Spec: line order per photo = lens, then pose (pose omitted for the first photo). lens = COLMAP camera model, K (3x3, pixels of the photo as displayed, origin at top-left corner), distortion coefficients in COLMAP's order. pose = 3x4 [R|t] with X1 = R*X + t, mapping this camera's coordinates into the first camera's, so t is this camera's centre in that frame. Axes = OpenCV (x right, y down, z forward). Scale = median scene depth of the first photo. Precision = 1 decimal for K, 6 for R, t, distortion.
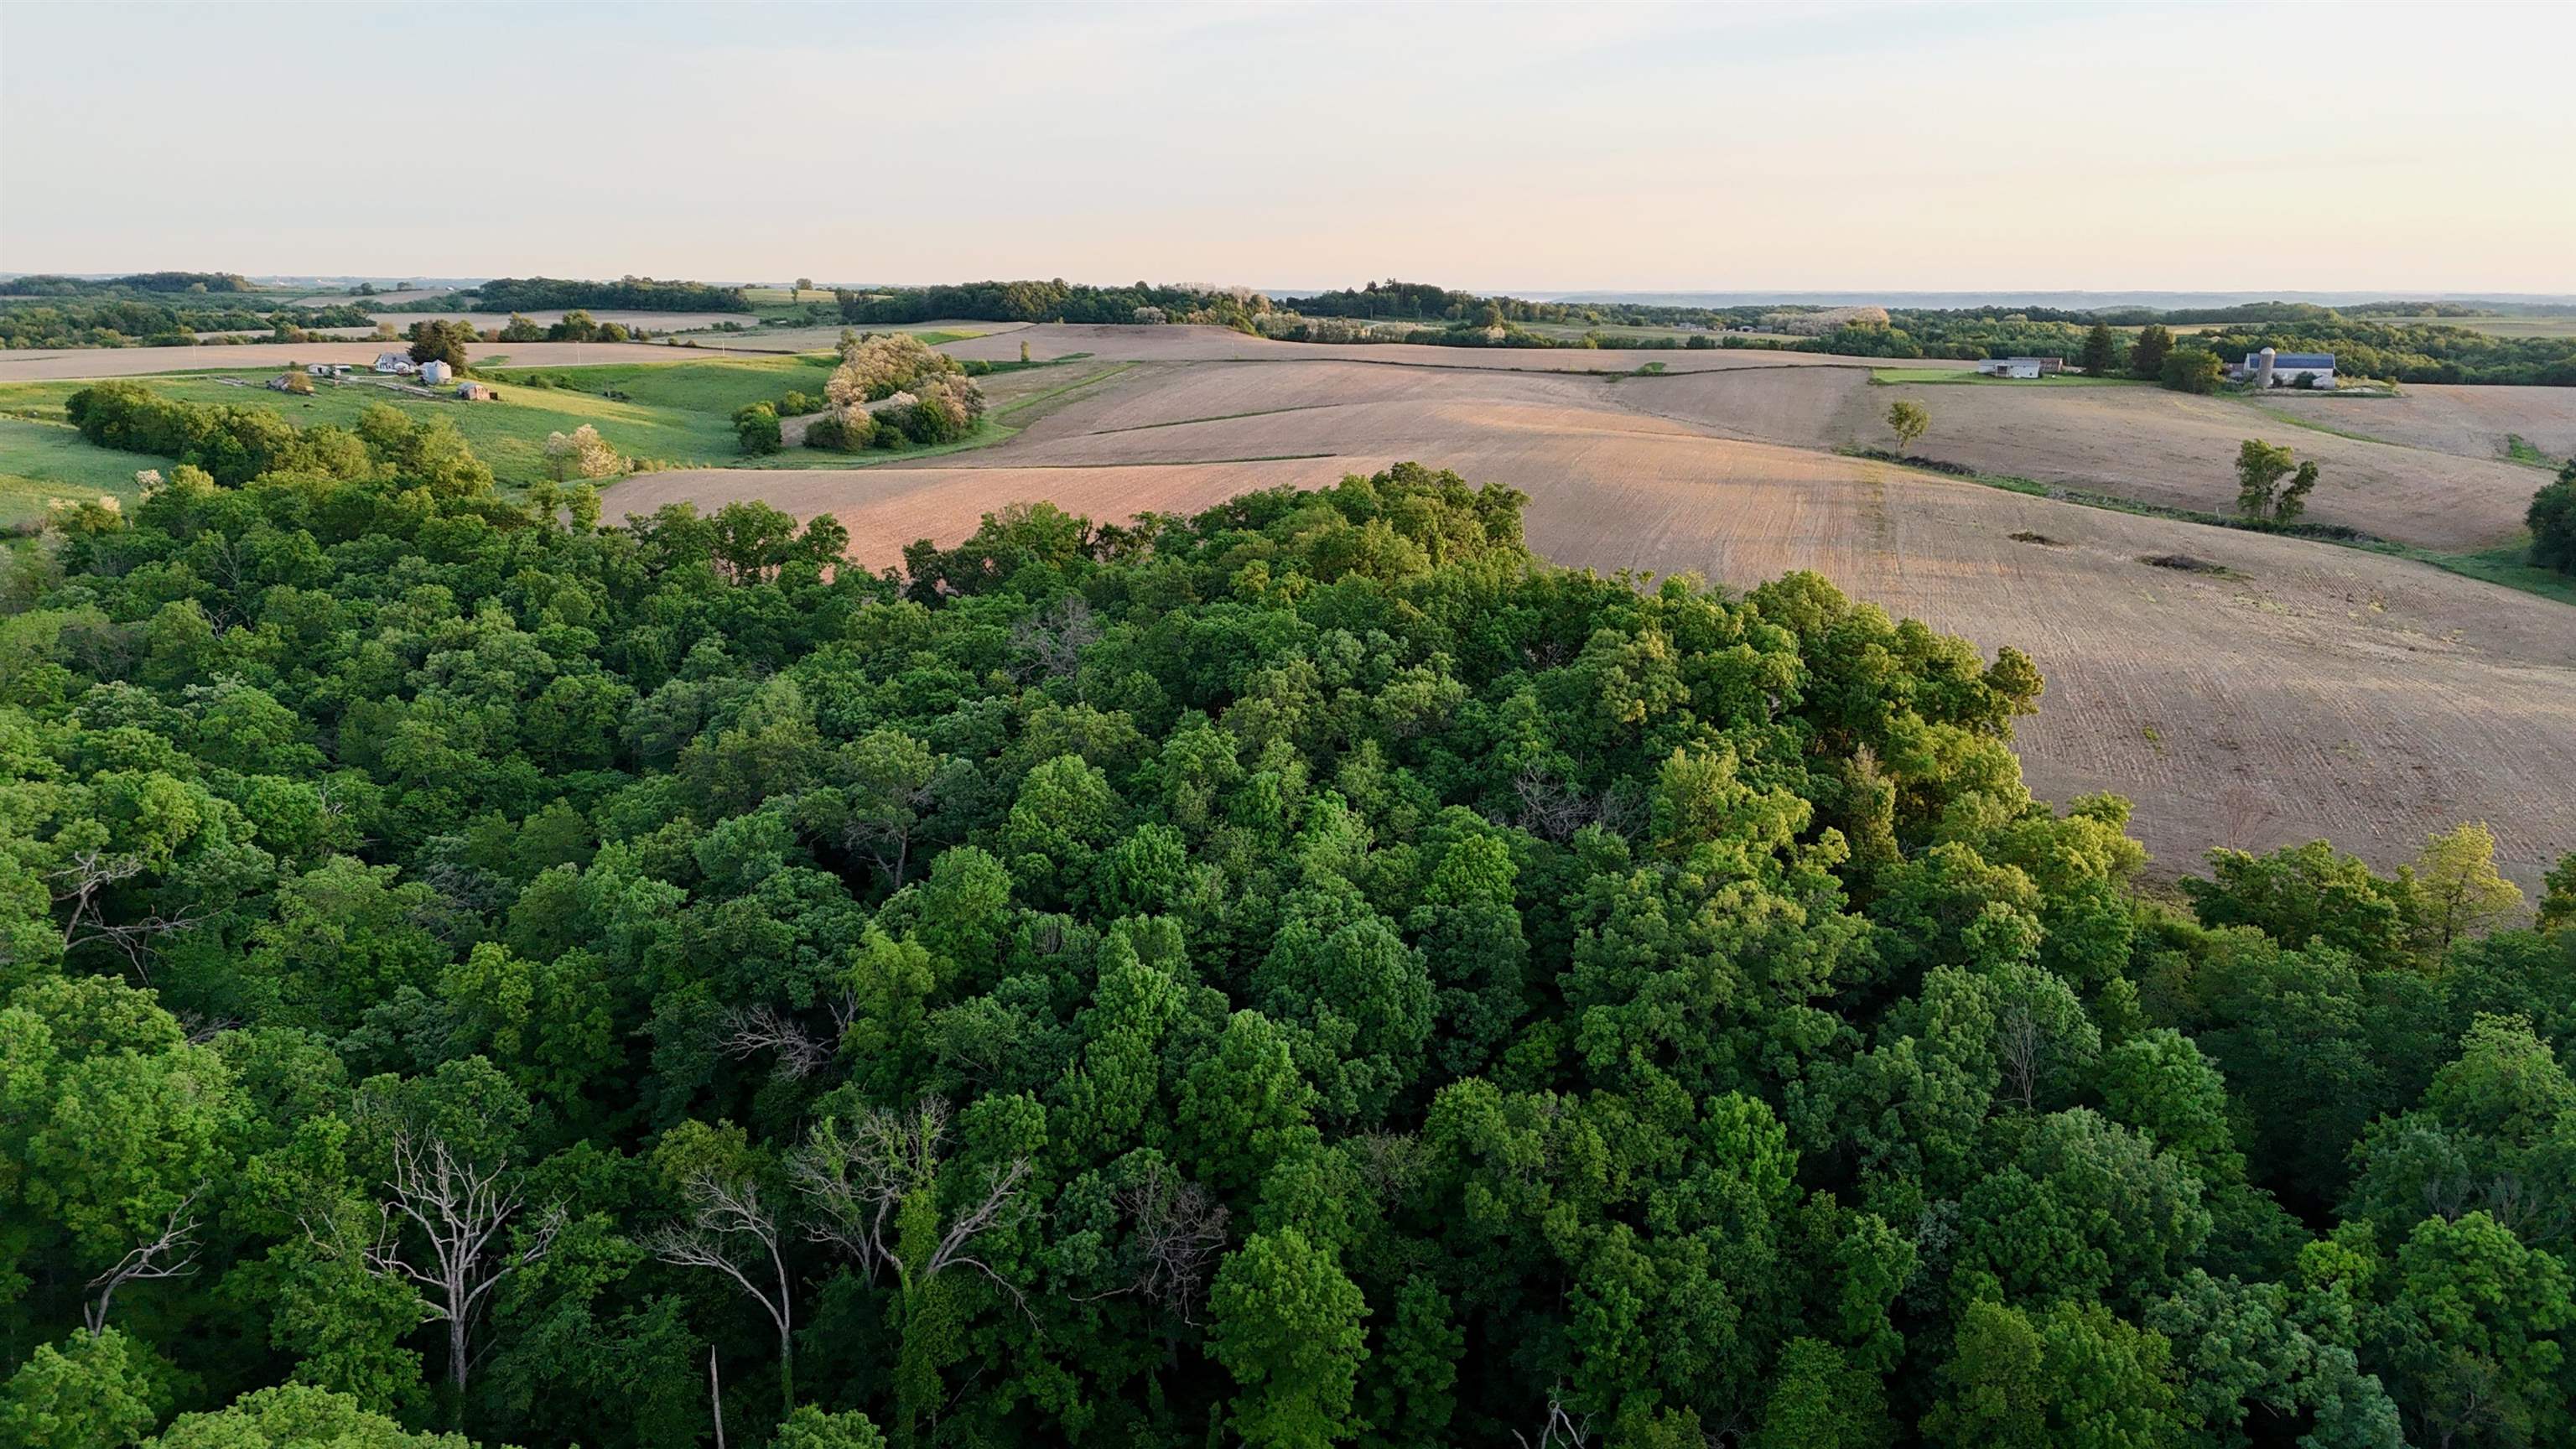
lens RADIAL K [[1823.5, 0, 1291.7], [0, 1823.5, 717.1], [0, 0, 1]] dist [0.058953, -0.054933]
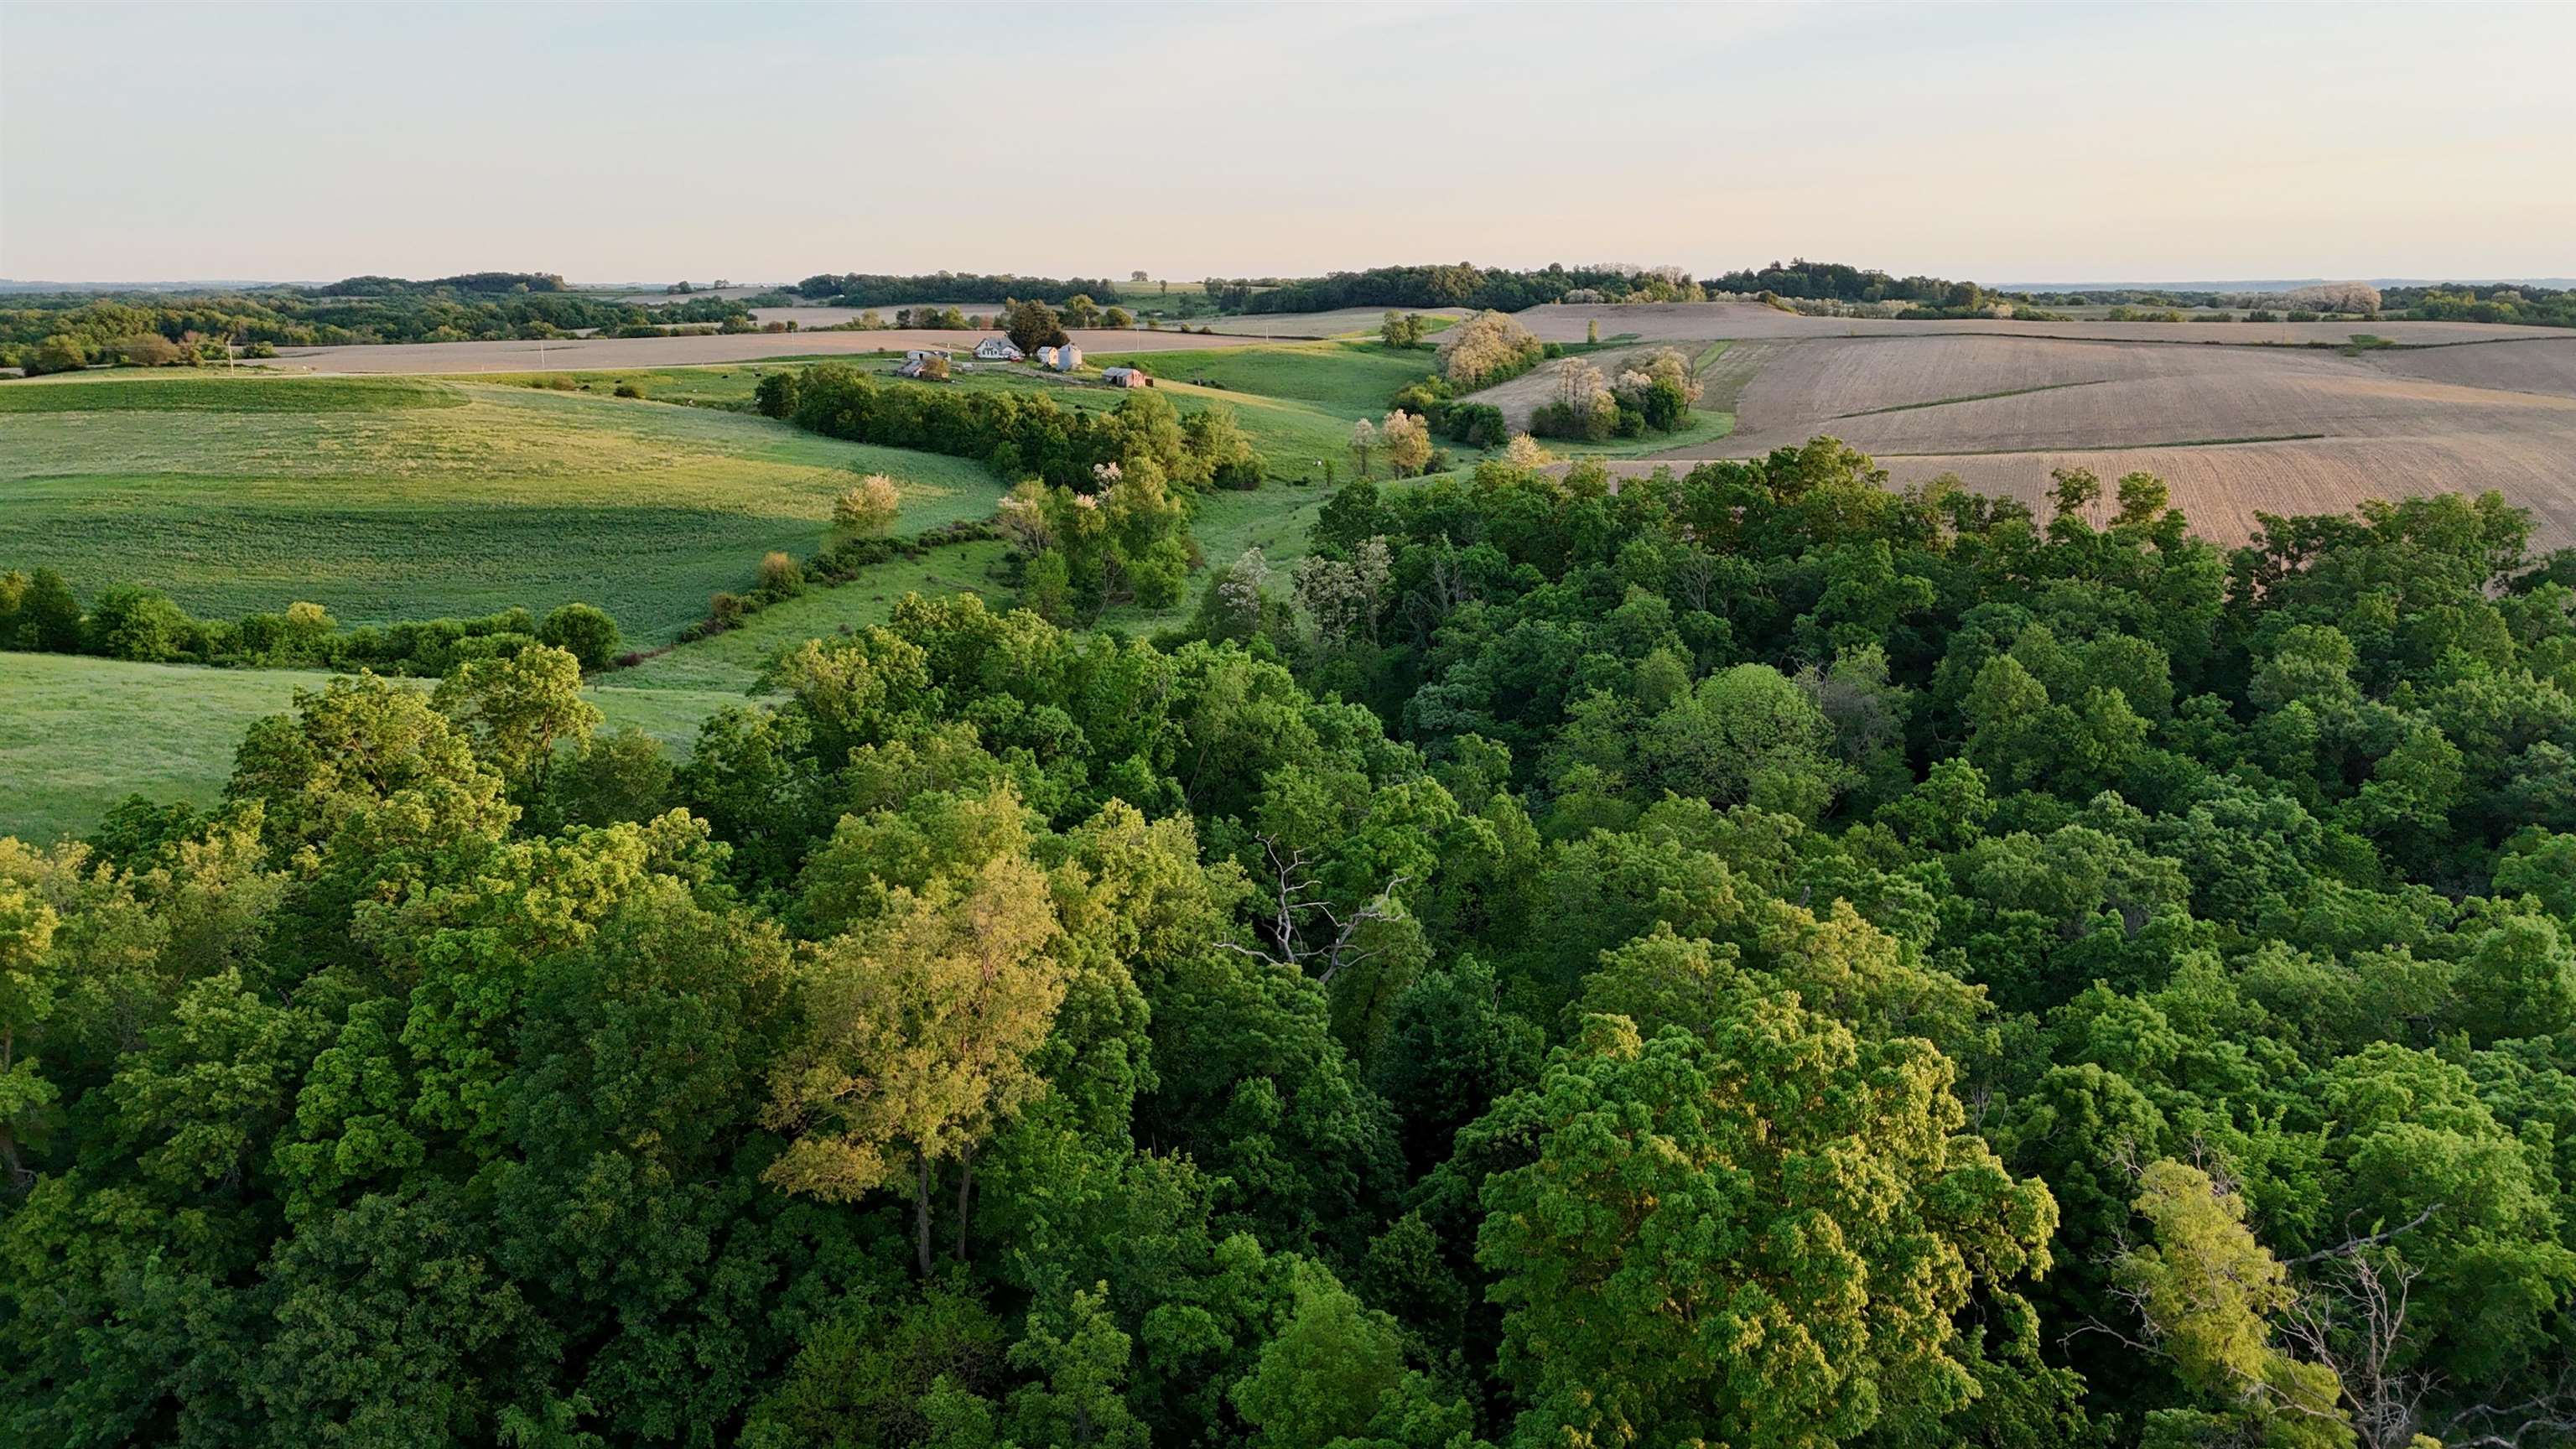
lens RADIAL K [[1823.5, 0, 1292.4], [0, 1823.5, 728.2], [0, 0, 1]] dist [0.058953, -0.054933]
pose [[0.996175, 0.011365, -0.086640, -0.833579], [-0.010828, 0.999919, 0.006666, -0.039969], [0.086709, -0.005703, 0.996217, 0.364657]]
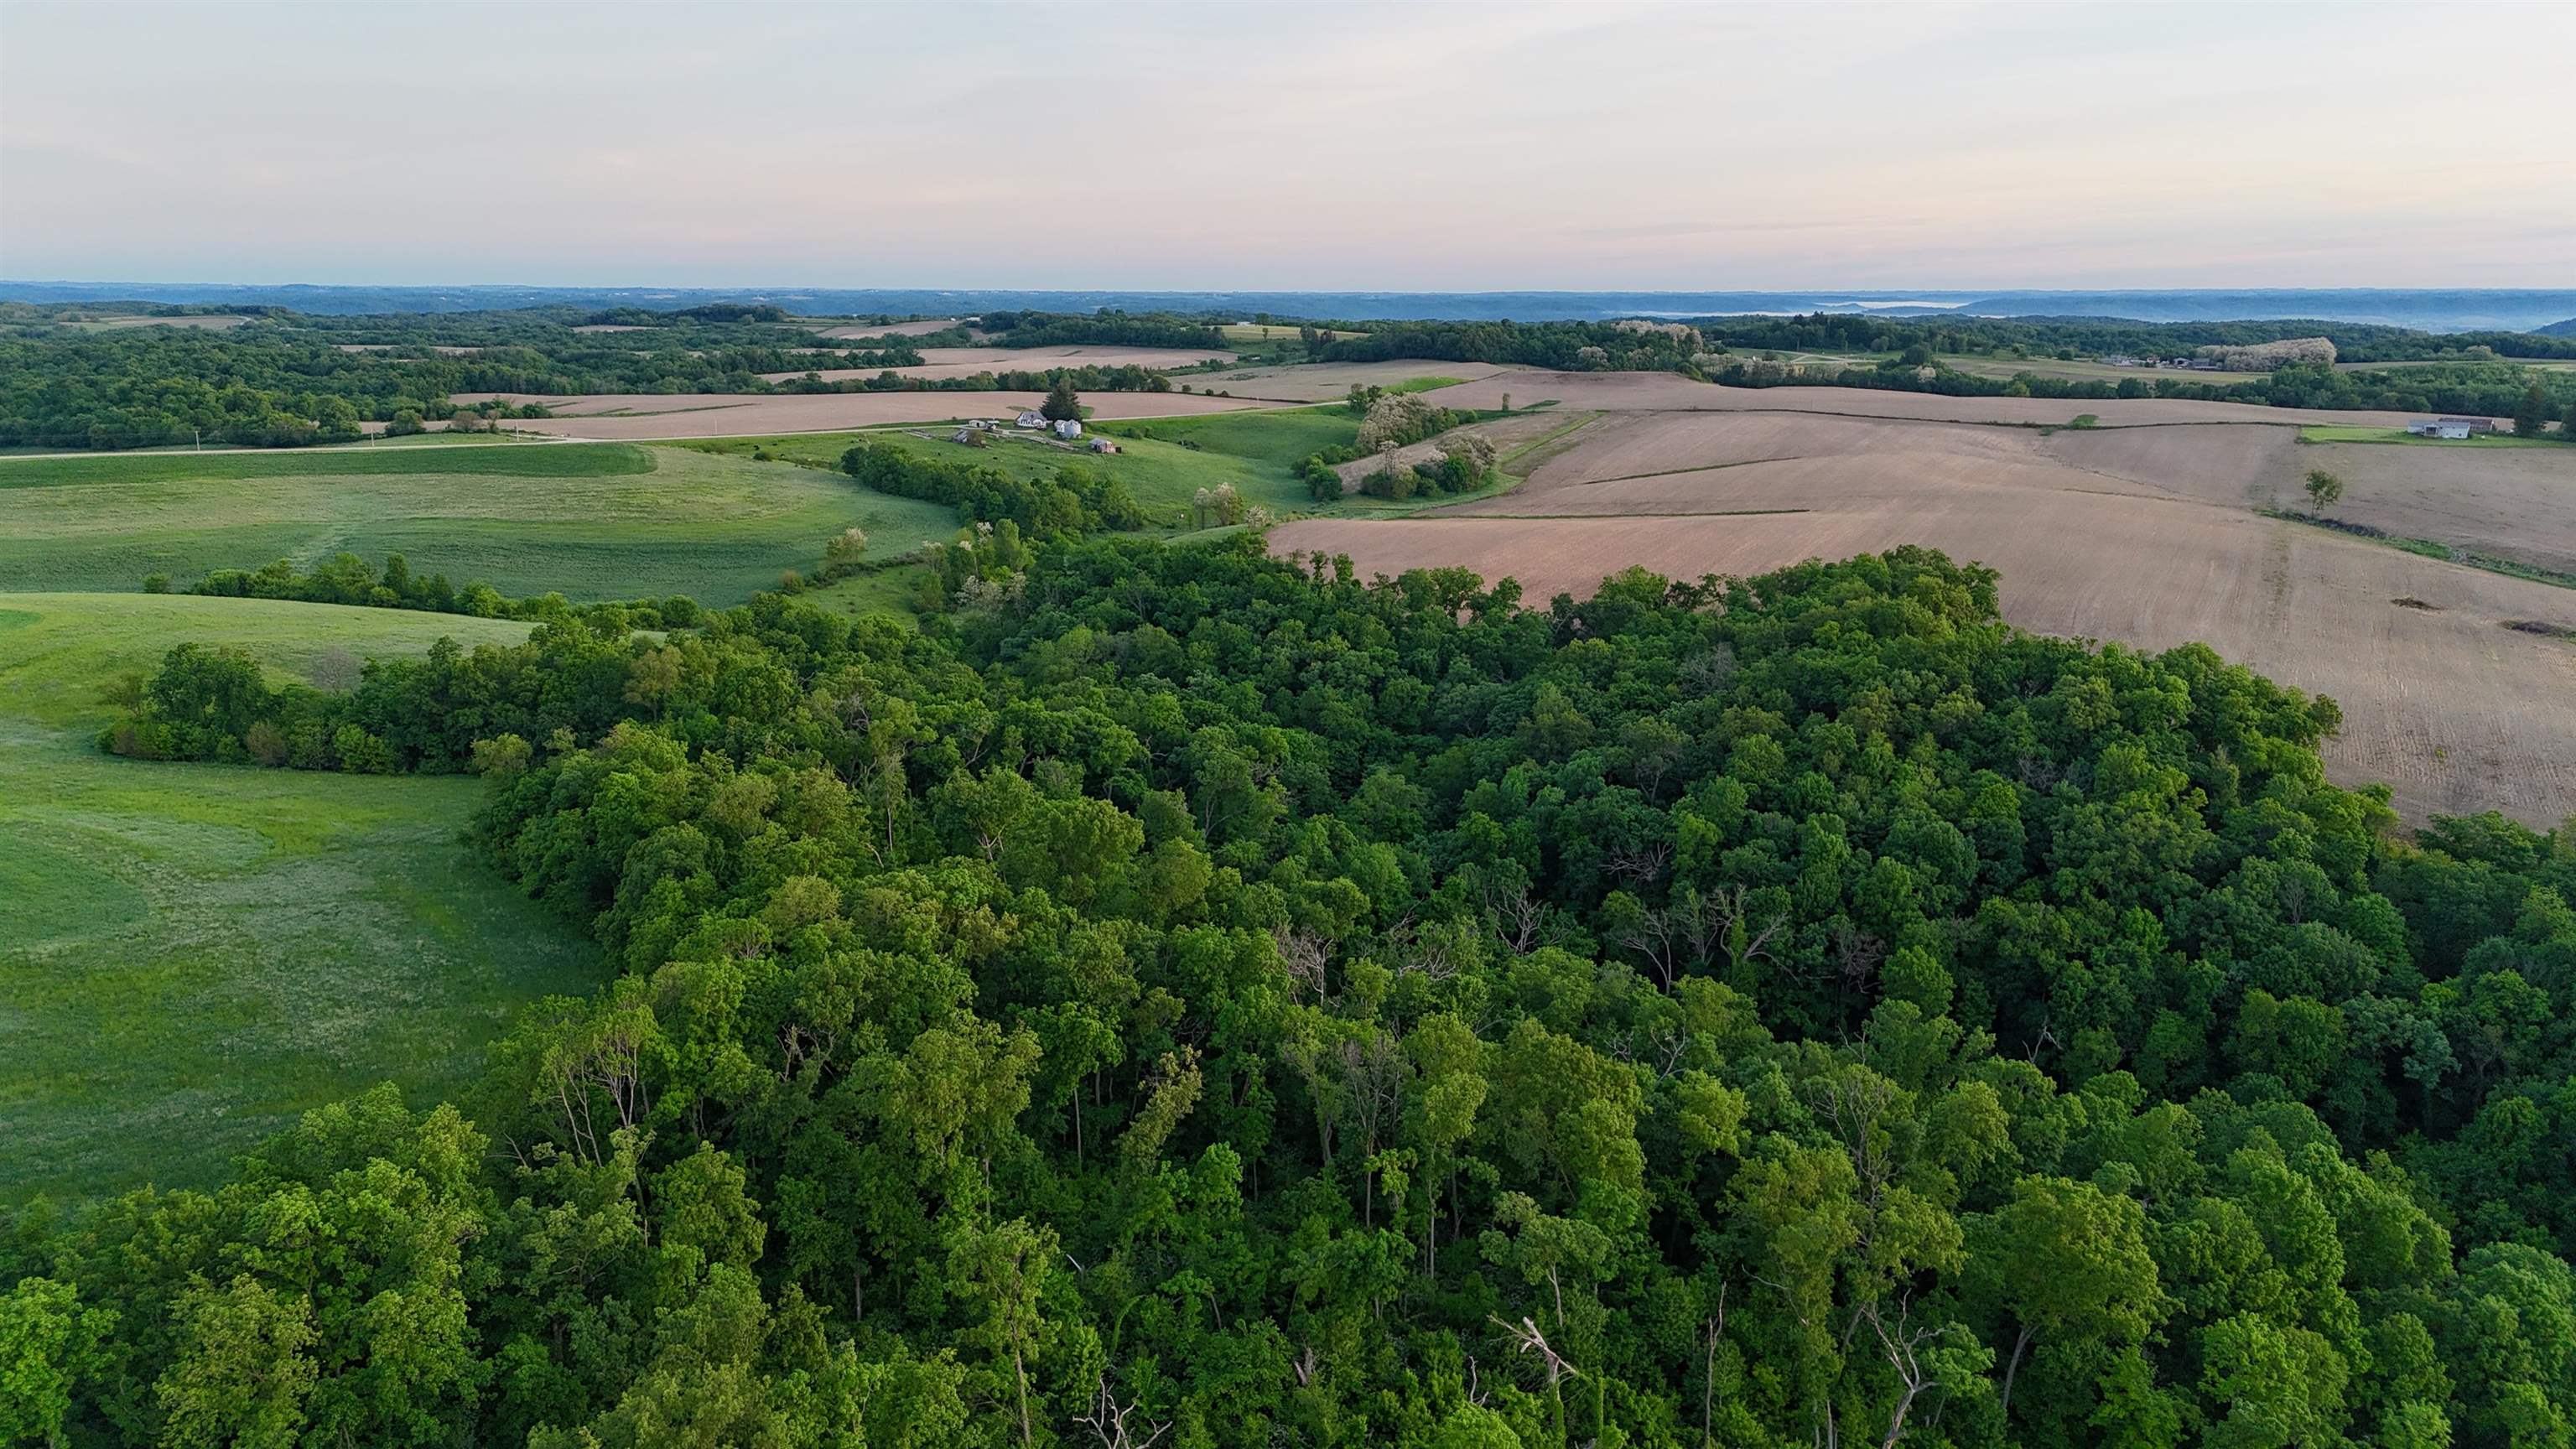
lens RADIAL K [[1823.5, 0, 1299.9], [0, 1823.5, 731.7], [0, 0, 1]] dist [0.058953, -0.054933]
pose [[0.979950, 0.041032, -0.194973, -0.153382], [-0.039823, 0.999156, 0.010114, 0.012686], [0.195224, -0.002147, 0.980756, -0.652597]]
